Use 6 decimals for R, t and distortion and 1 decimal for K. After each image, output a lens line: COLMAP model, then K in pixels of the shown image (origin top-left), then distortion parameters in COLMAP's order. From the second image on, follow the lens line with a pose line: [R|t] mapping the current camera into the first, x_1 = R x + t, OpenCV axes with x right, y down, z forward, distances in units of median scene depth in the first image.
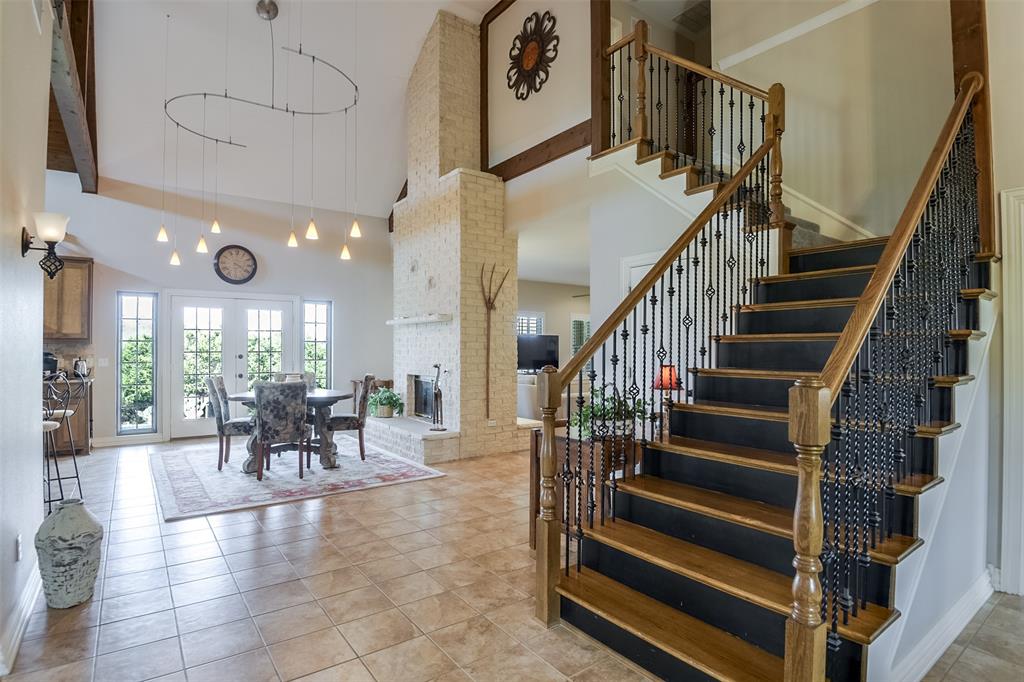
lens RADIAL K [[514.8, 0, 502.9], [0, 514.8, 341.5], [0, 0, 1]] dist [-0.013483, -0.001185]
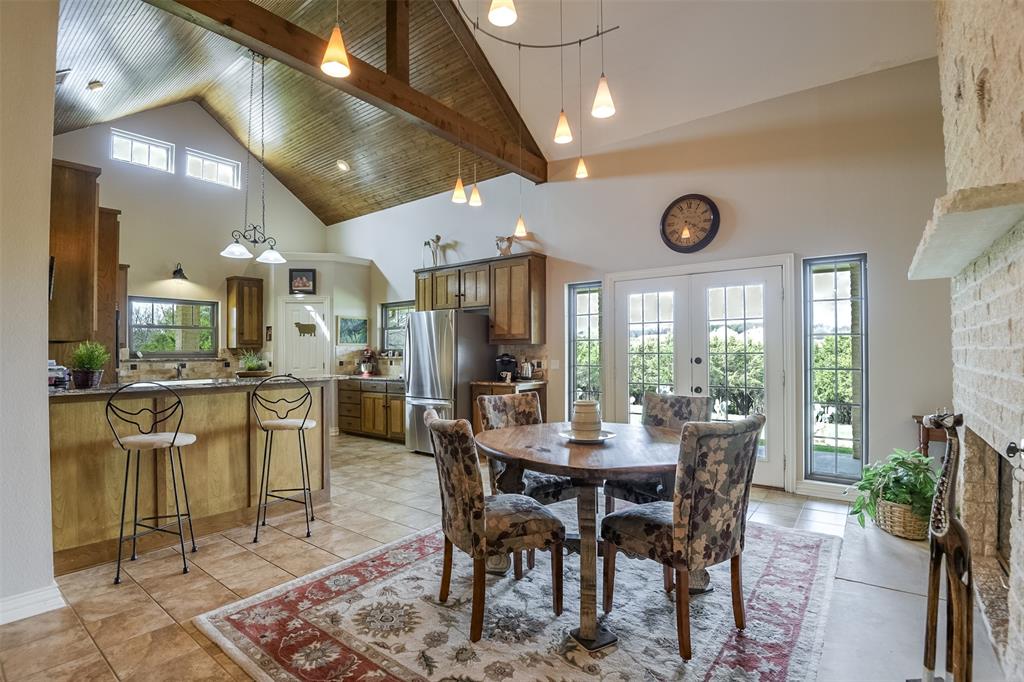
lens RADIAL K [[479.6, 0, 508.5], [0, 479.6, 342.6], [0, 0, 1]] dist [-0.020189, -0.005978]
pose [[0.282021, -0.016898, -0.959259, 0.011701], [0.018425, 0.999756, -0.012194, 0.011513], [0.959231, -0.014235, 0.282264, 0.748916]]
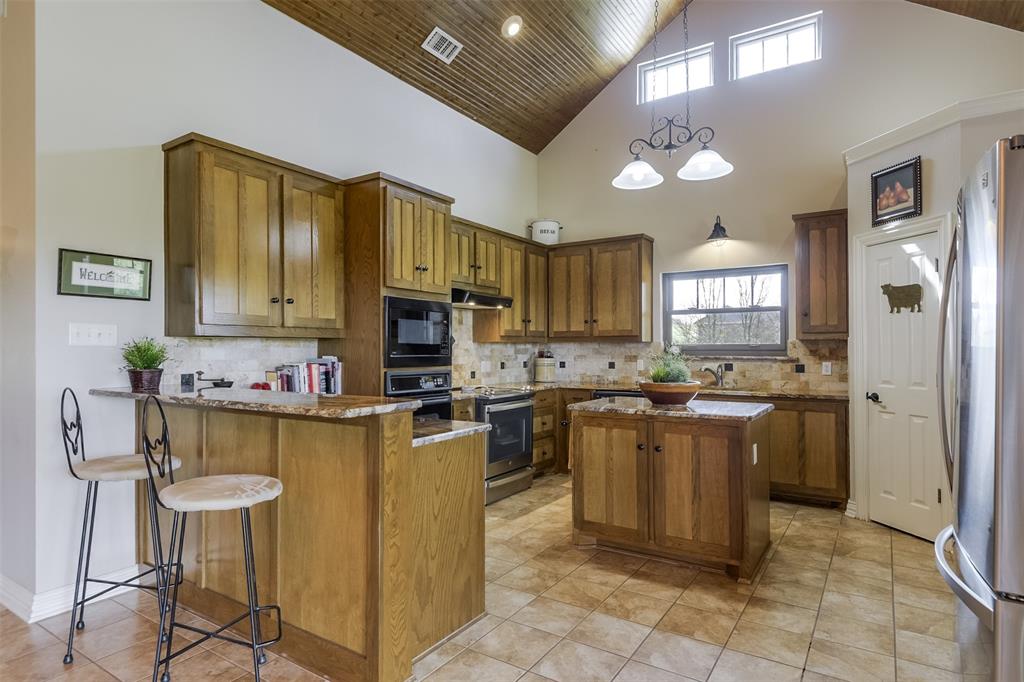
lens RADIAL K [[563.3, 0, 478.7], [0, 563.3, 348.8], [0, 0, 1]] dist [-0.048206, -0.000559]
pose [[-0.938713, 0.003774, -0.344678, -0.619467], [0.006821, 0.999948, -0.007628, 0.013731], [0.344631, -0.009512, -0.938690, 1.023573]]
